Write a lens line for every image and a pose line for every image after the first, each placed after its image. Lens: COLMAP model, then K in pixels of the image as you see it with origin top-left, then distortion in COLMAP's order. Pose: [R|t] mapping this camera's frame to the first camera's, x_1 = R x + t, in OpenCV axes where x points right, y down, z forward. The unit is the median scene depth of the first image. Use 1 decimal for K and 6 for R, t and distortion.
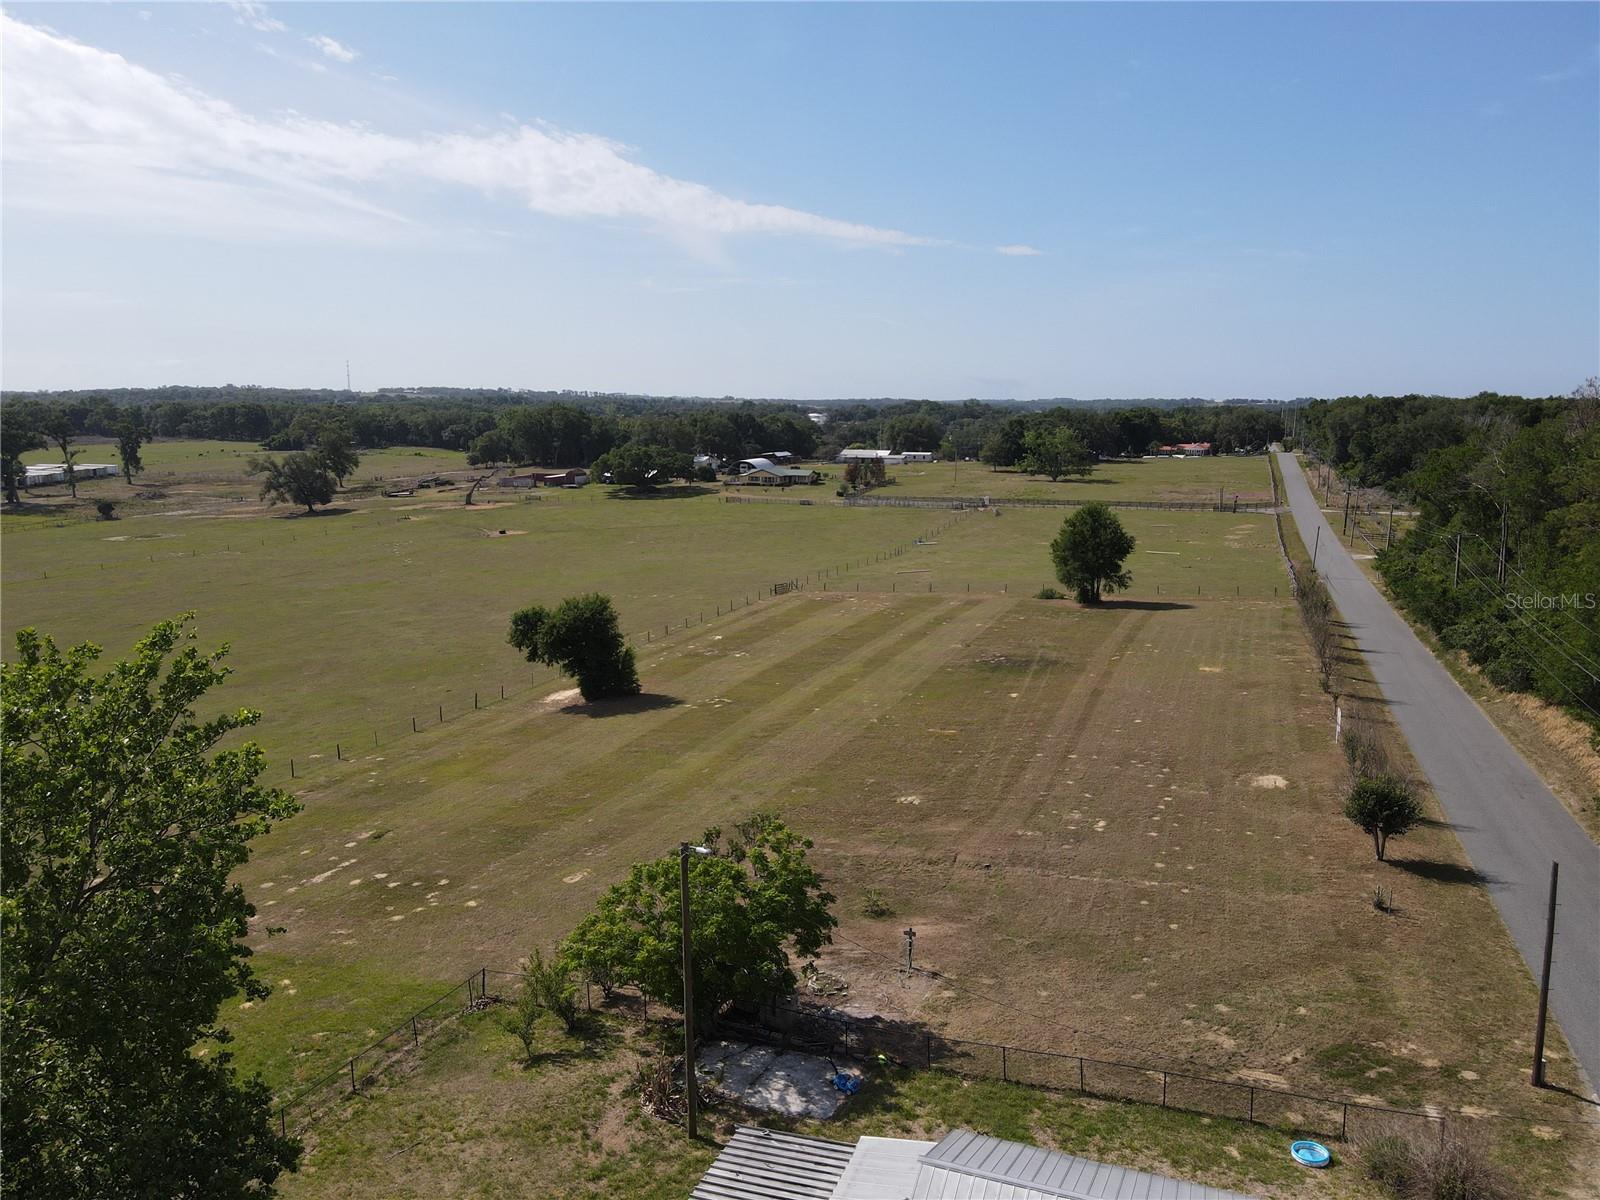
lens RADIAL K [[1177.6, 0, 789.7], [0, 1177.6, 595.2], [0, 0, 1]] dist [0.002789, 0.013092]
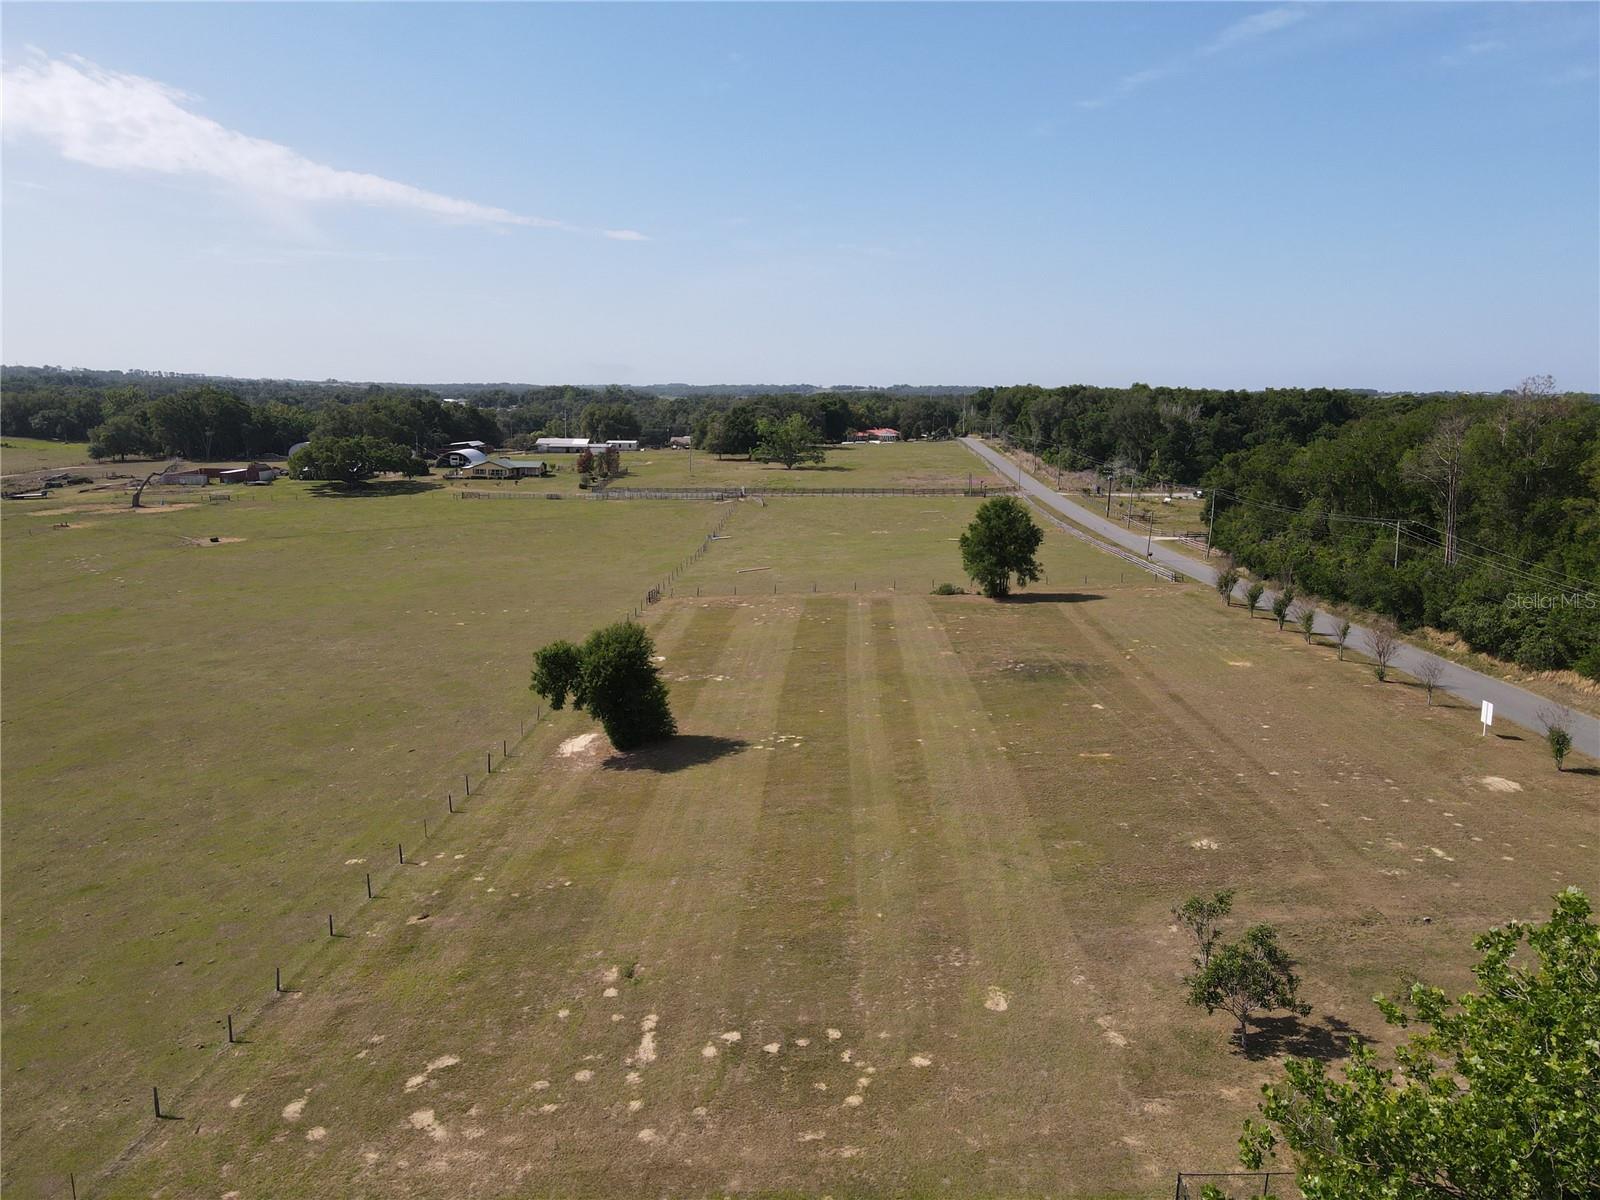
lens RADIAL K [[1174.7, 0, 786.4], [0, 1174.7, 605.1], [0, 0, 1]] dist [0.012916, 0.008690]
pose [[0.949167, -0.051339, 0.310559, -0.094361], [0.044800, 0.998599, 0.028159, -0.009621], [-0.311569, -0.012815, 0.950137, 0.050430]]
